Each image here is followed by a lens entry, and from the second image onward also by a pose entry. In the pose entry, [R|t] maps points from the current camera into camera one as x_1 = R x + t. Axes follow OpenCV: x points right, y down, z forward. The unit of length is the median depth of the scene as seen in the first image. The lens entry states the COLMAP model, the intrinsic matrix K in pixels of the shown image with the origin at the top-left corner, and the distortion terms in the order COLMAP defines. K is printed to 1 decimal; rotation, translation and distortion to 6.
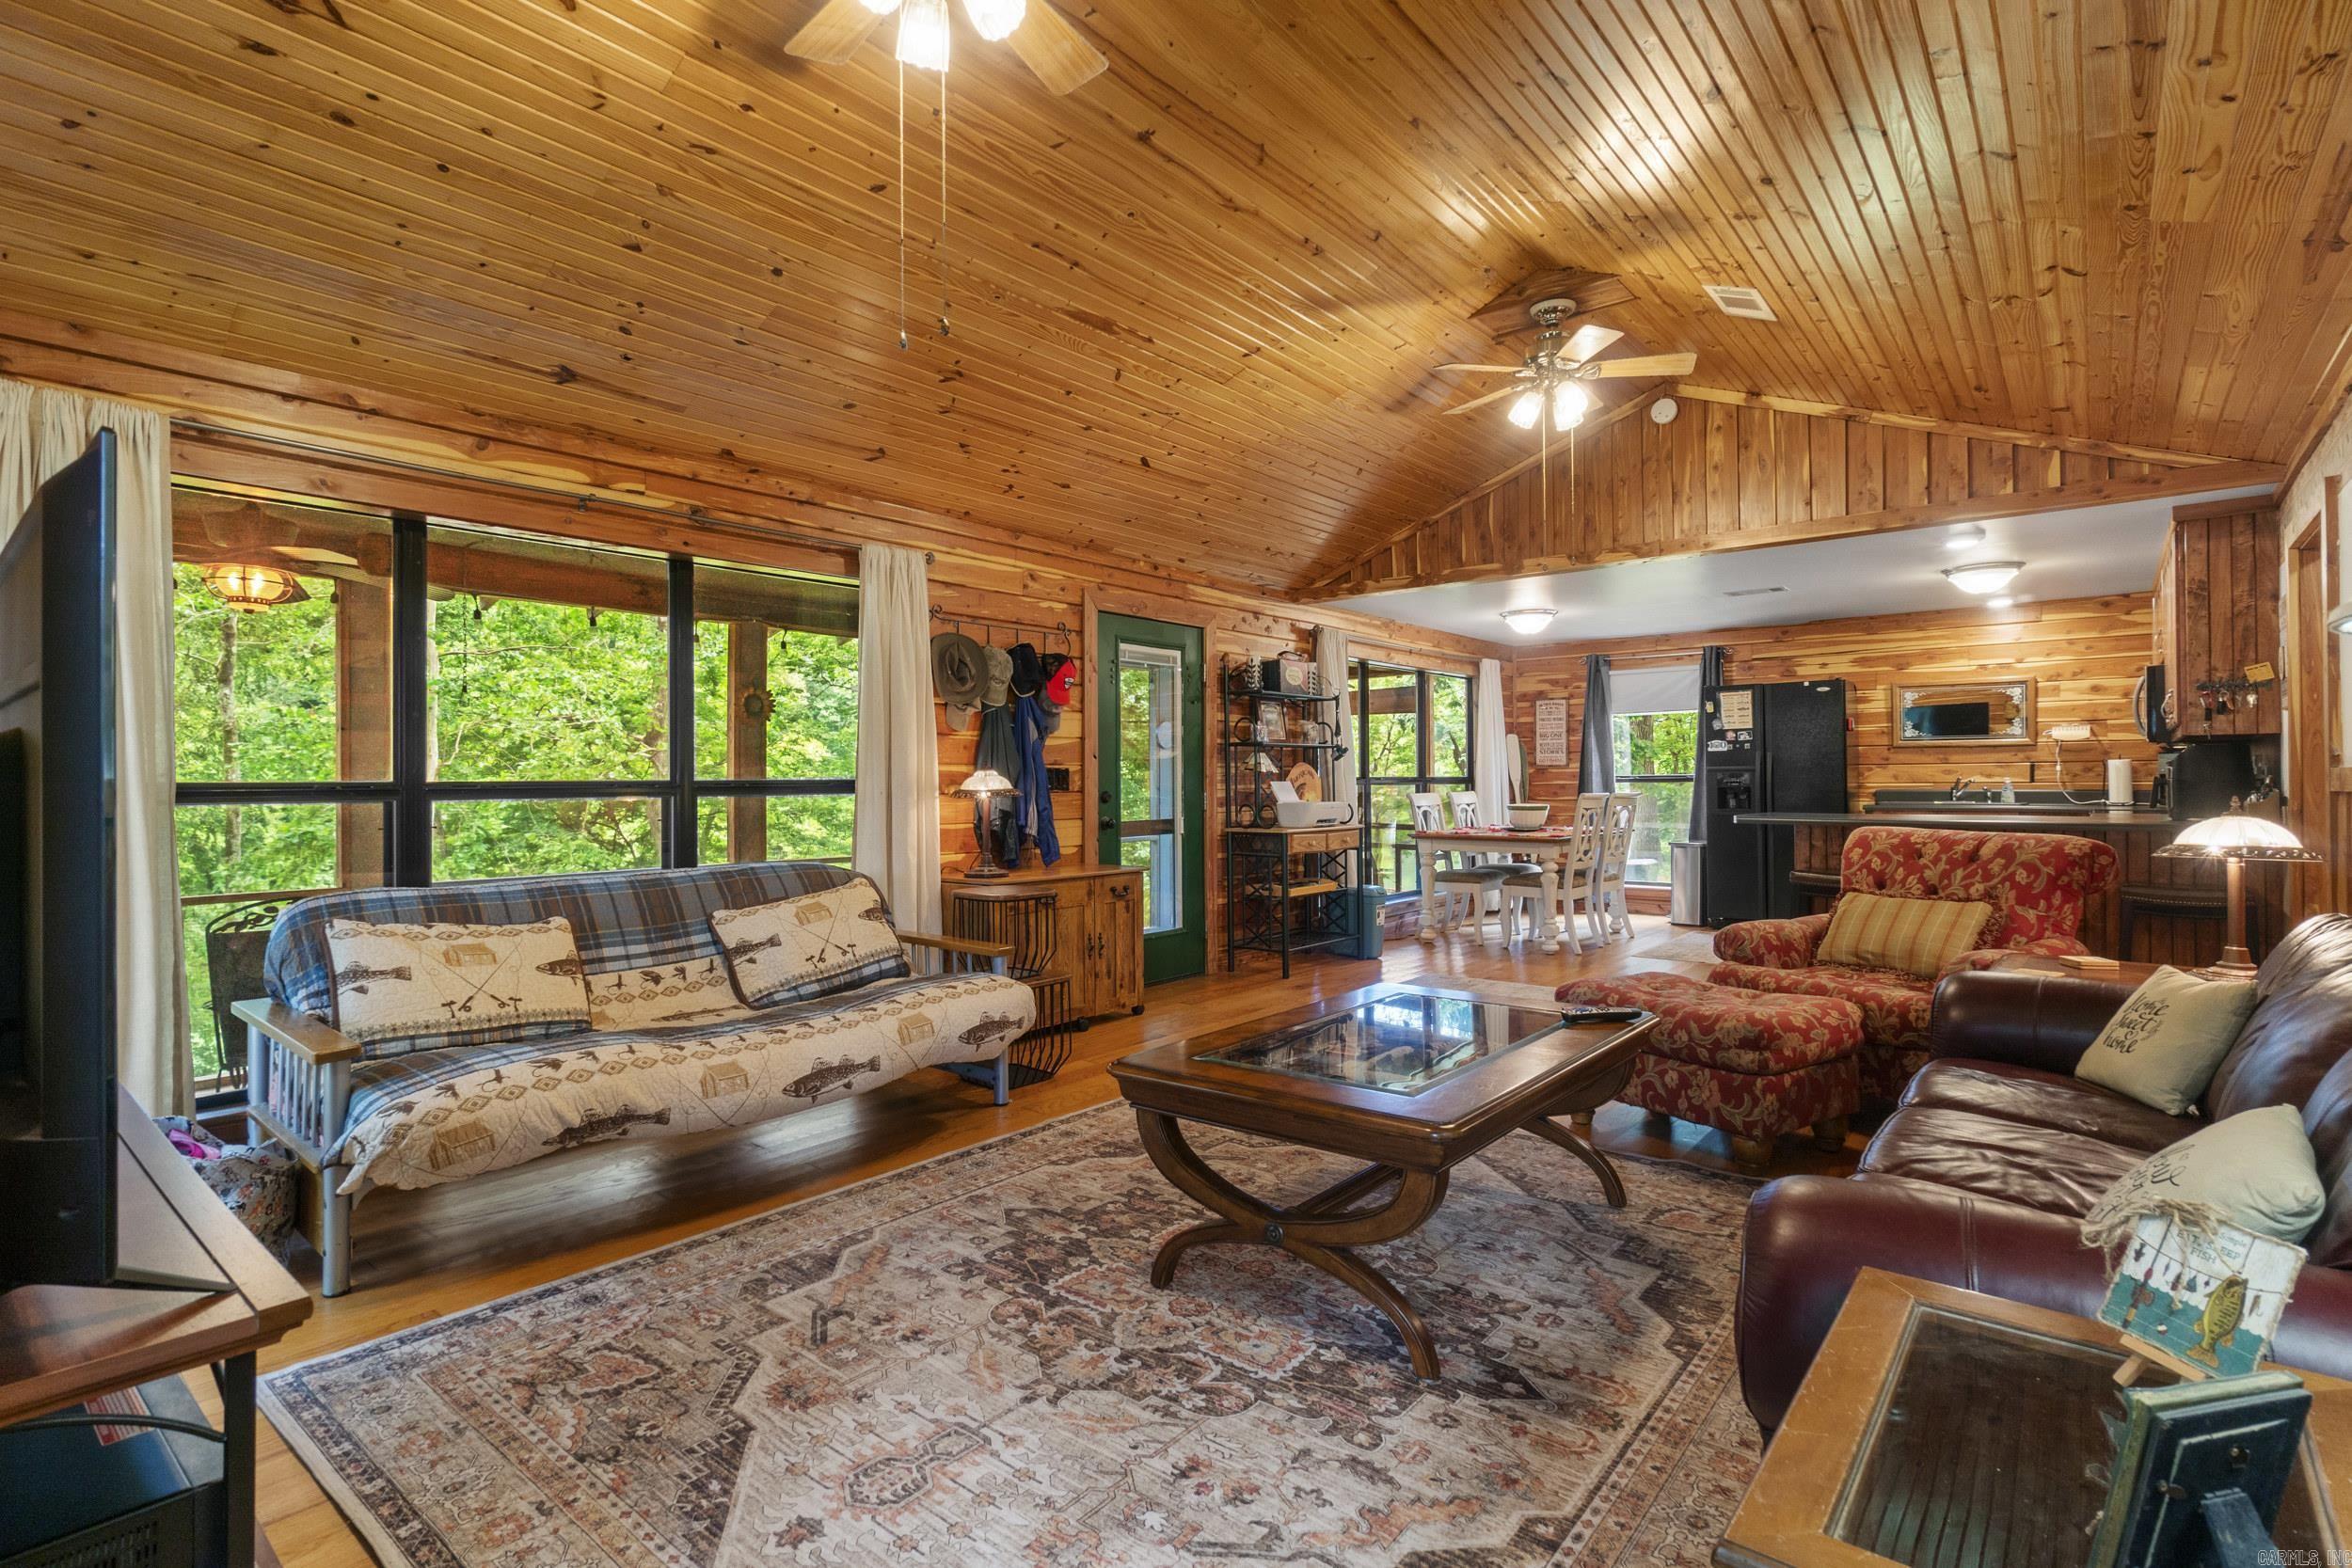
lens RADIAL K [[1139.4, 0, 1143.8], [0, 1139.4, 778.5], [0, 0, 1]] dist [-0.003174, 0.000997]
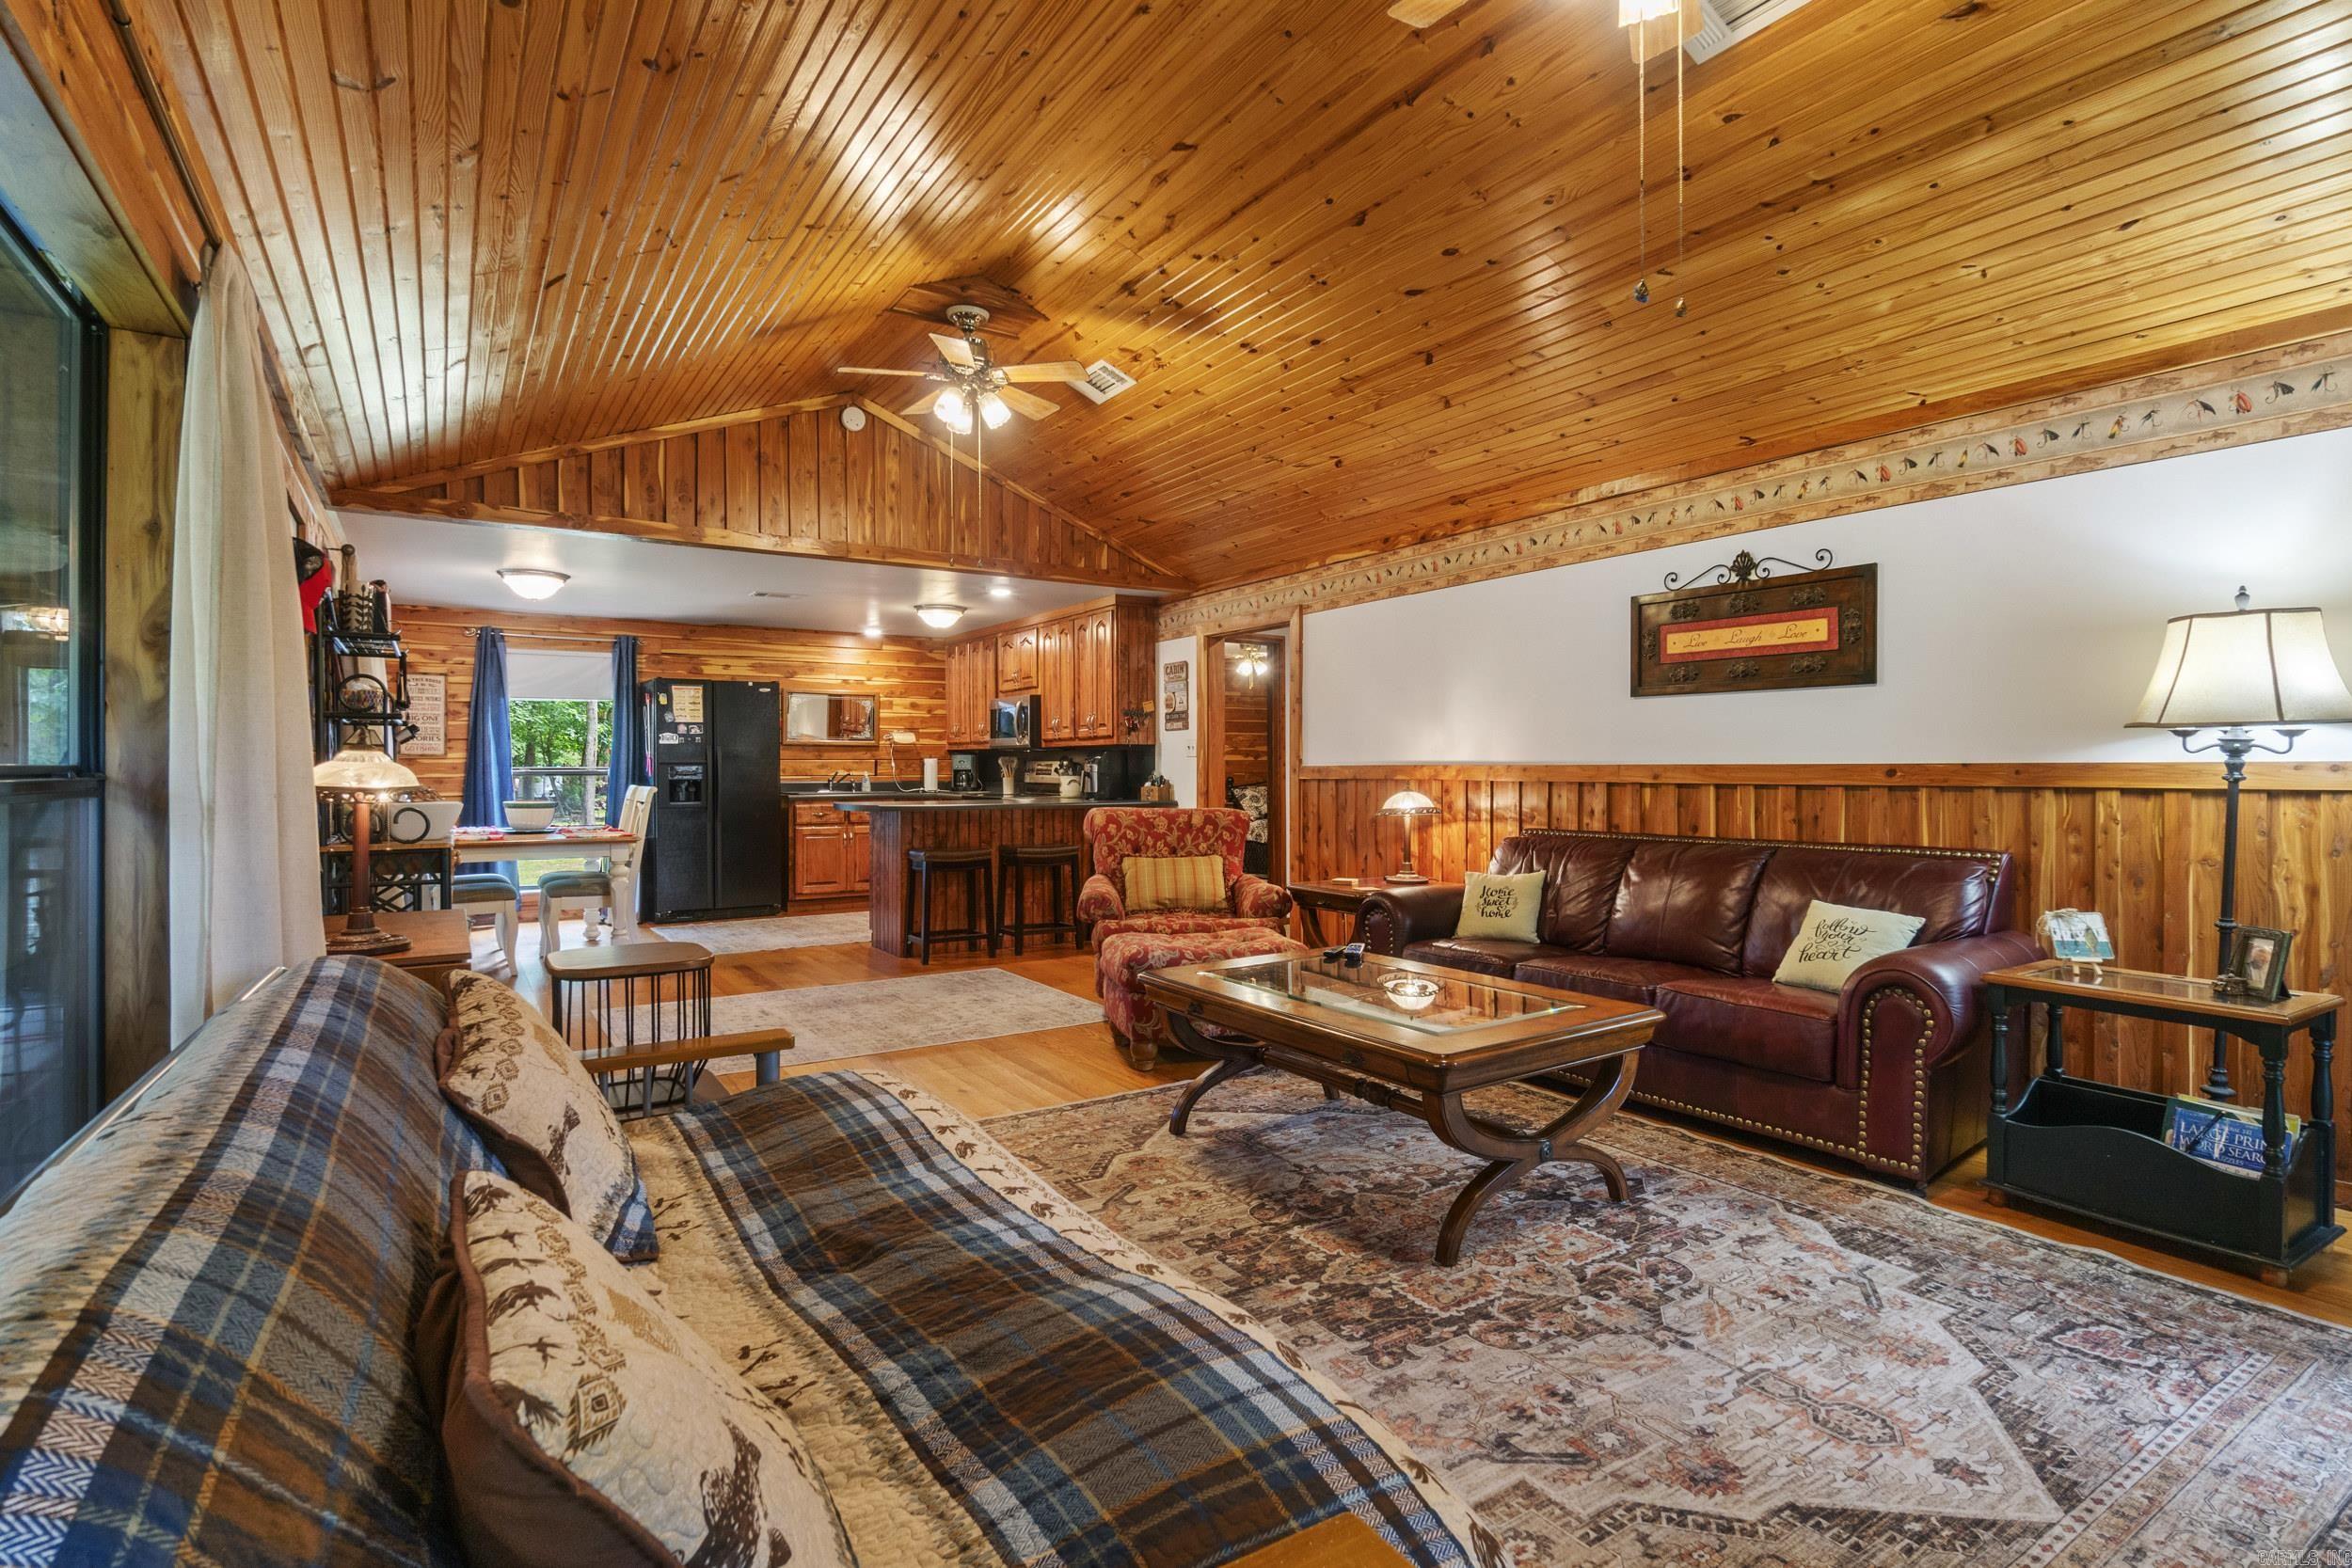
lens RADIAL K [[1139.4, 0, 1177.3], [0, 1139.4, 777.2], [0, 0, 1]] dist [-0.003174, 0.000997]
pose [[0.282854, -0.001111, 0.959162, -0.466254], [-0.001068, 0.999998, 0.001473, 0.004259], [-0.959162, -0.001441, 0.282852, 0.427885]]
